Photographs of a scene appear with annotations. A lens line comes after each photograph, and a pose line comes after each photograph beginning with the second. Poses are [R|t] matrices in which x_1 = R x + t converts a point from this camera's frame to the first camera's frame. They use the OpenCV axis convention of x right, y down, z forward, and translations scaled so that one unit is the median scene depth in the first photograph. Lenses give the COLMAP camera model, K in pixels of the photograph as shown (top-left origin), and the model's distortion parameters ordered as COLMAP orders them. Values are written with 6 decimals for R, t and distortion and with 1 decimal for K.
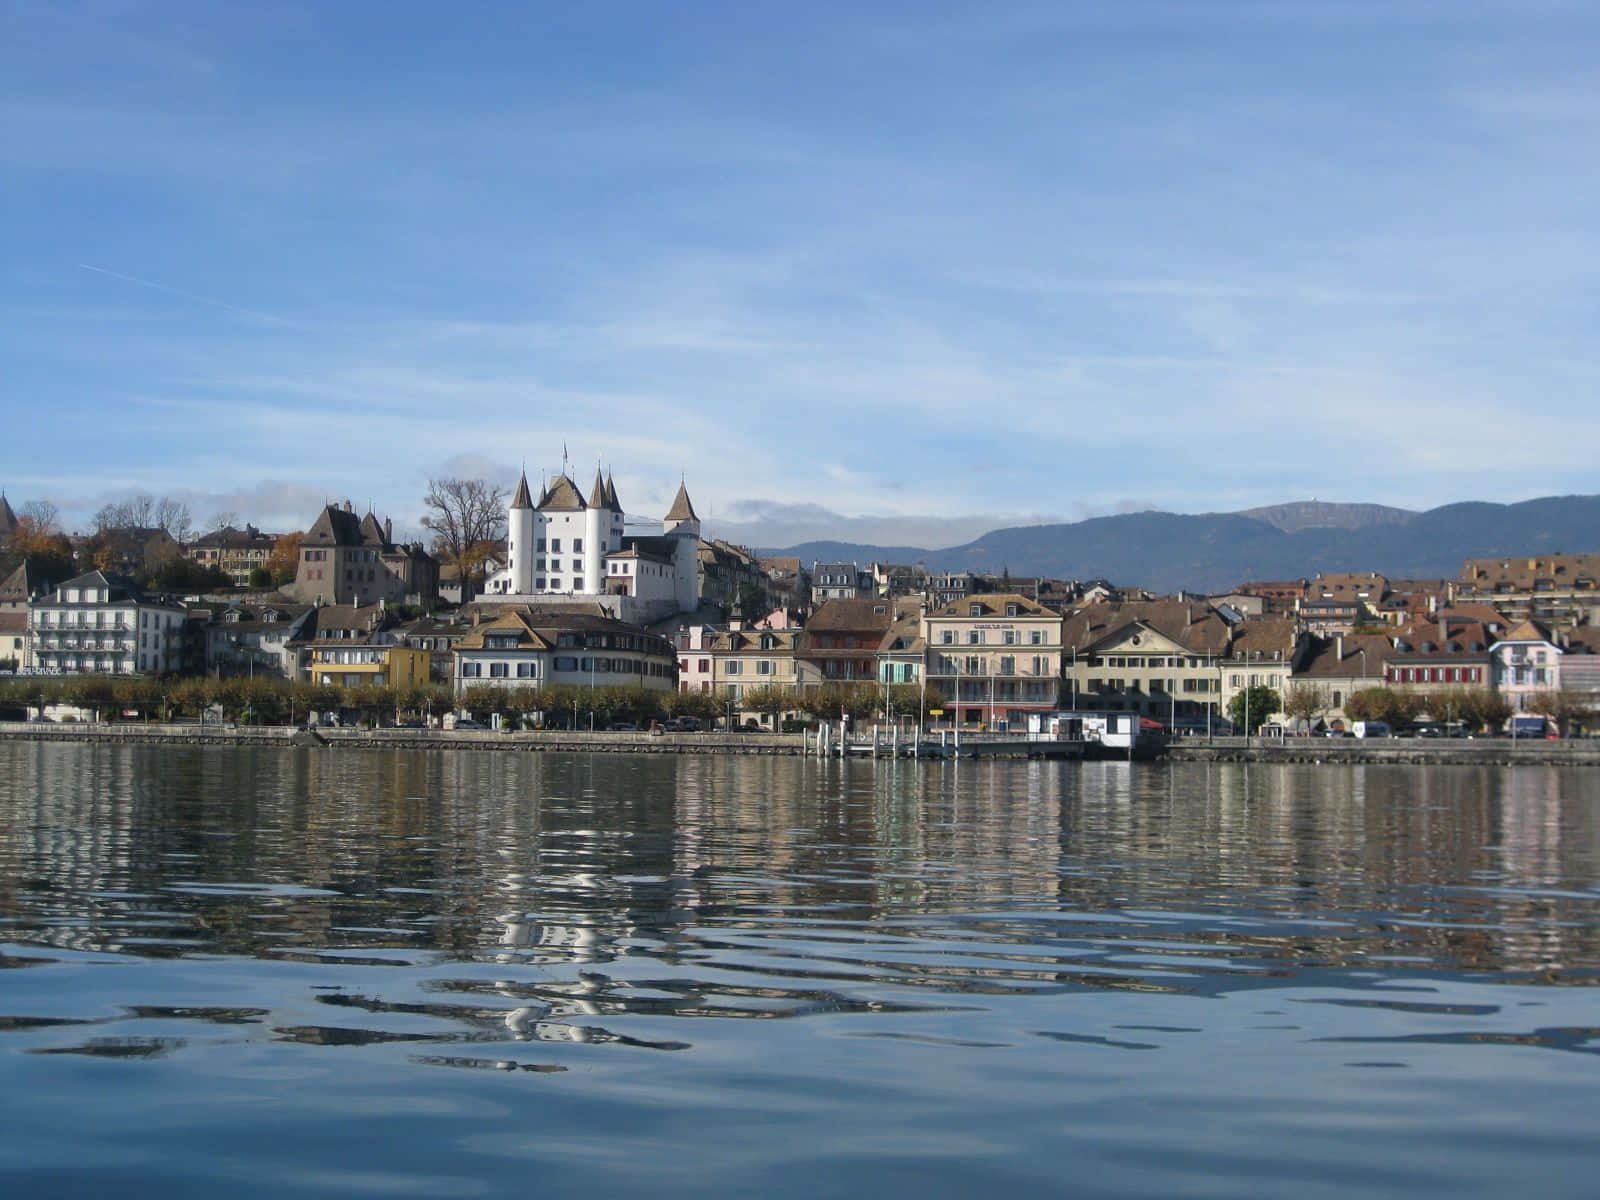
lens RADIAL K [[2183.4, 0, 800.0], [0, 2183.4, 600.0], [0, 0, 1]] dist [-0.017221, -0.025544]
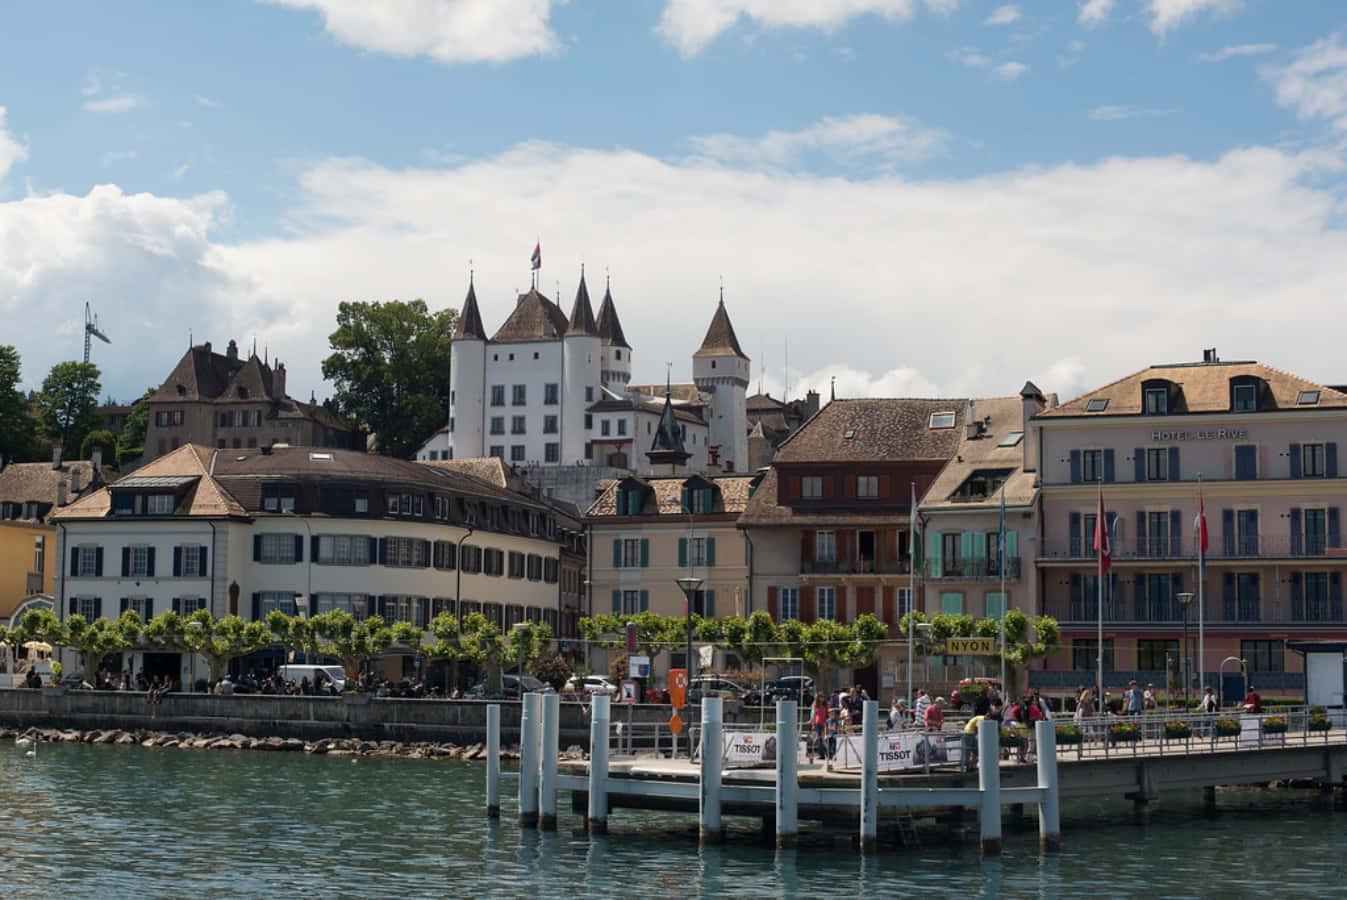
lens RADIAL K [[2315.0, 0, 547.7], [0, 2315.0, 449.4], [0, 0, 1]] dist [-0.069898, -0.178113]
pose [[0.981114, -0.018339, -0.192560, 0.047264], [0.011461, 0.999258, -0.036770, 0.026713], [0.193091, 0.033869, 0.980596, 0.511601]]
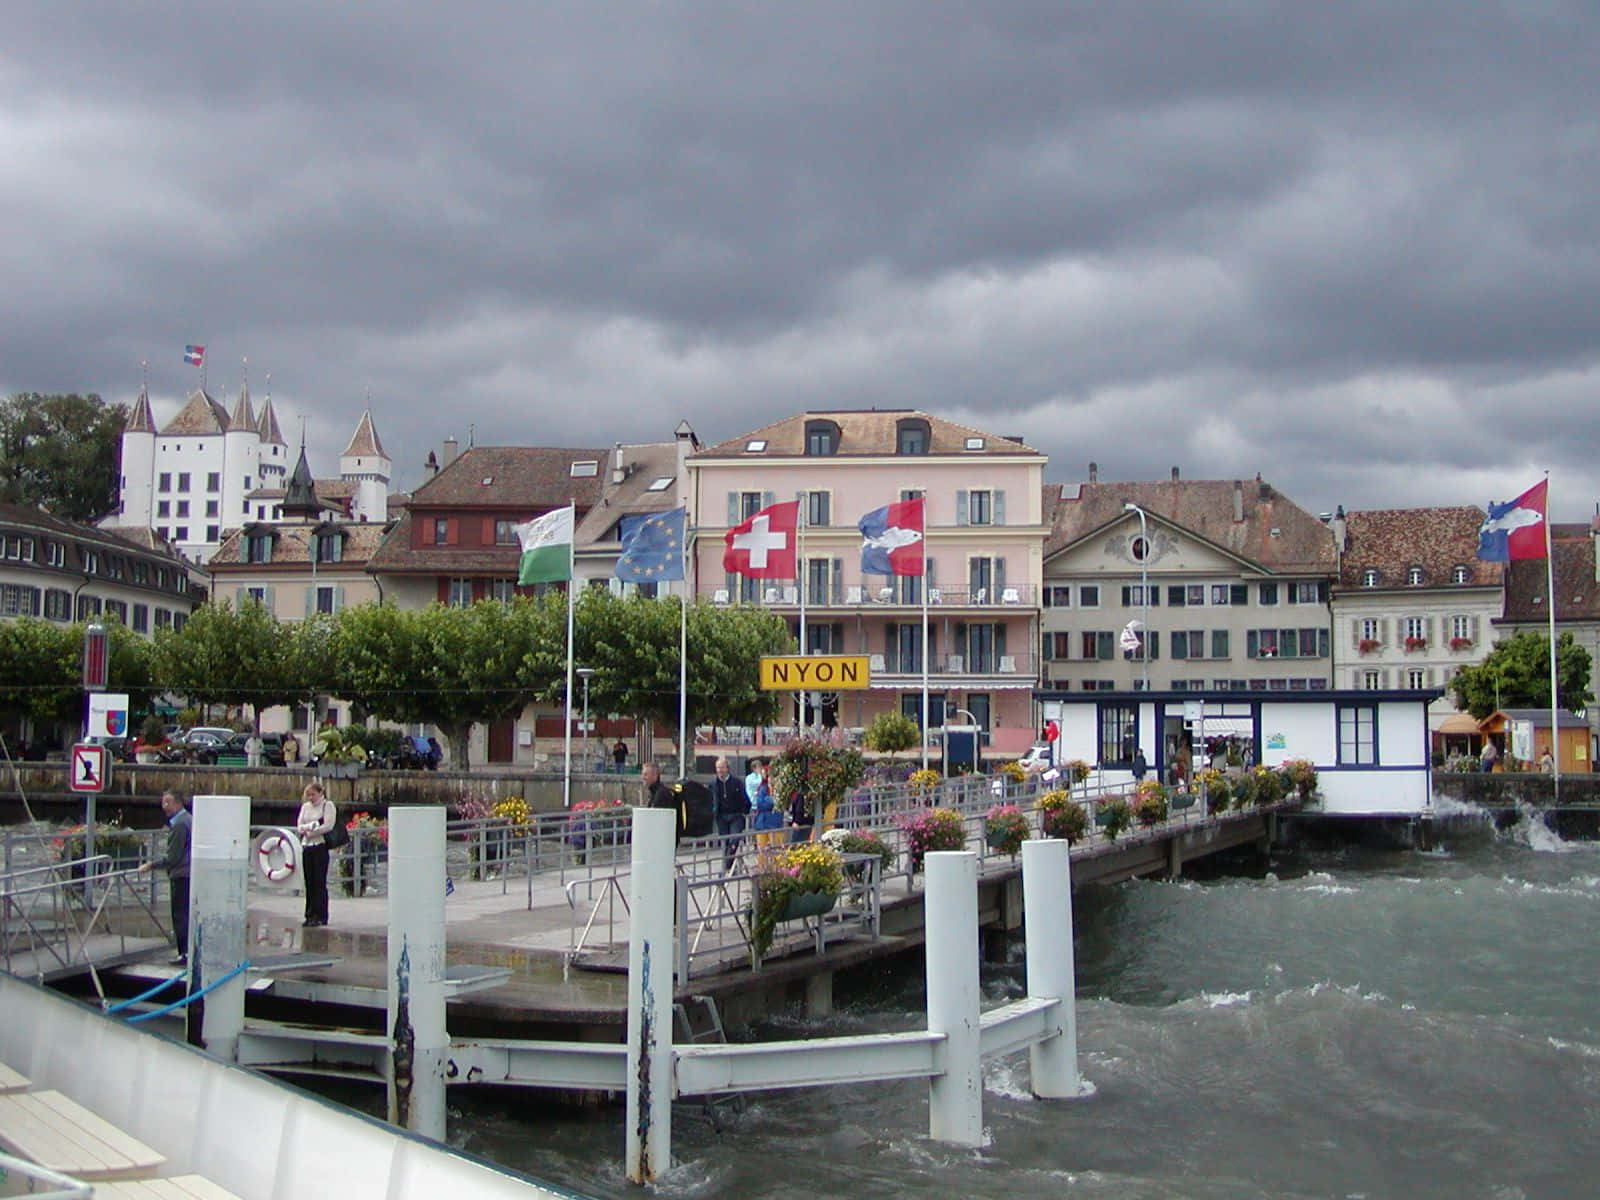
lens RADIAL K [[1743.7, 0, 800.0], [0, 1743.7, 600.0], [0, 0, 1]] dist [-0.148823, 0.016531]
pose [[0.992166, 0.004319, 0.124855, 0.035404], [-0.002703, 0.999910, -0.013109, 0.034487], [-0.124901, 0.012669, 0.992088, 0.639801]]
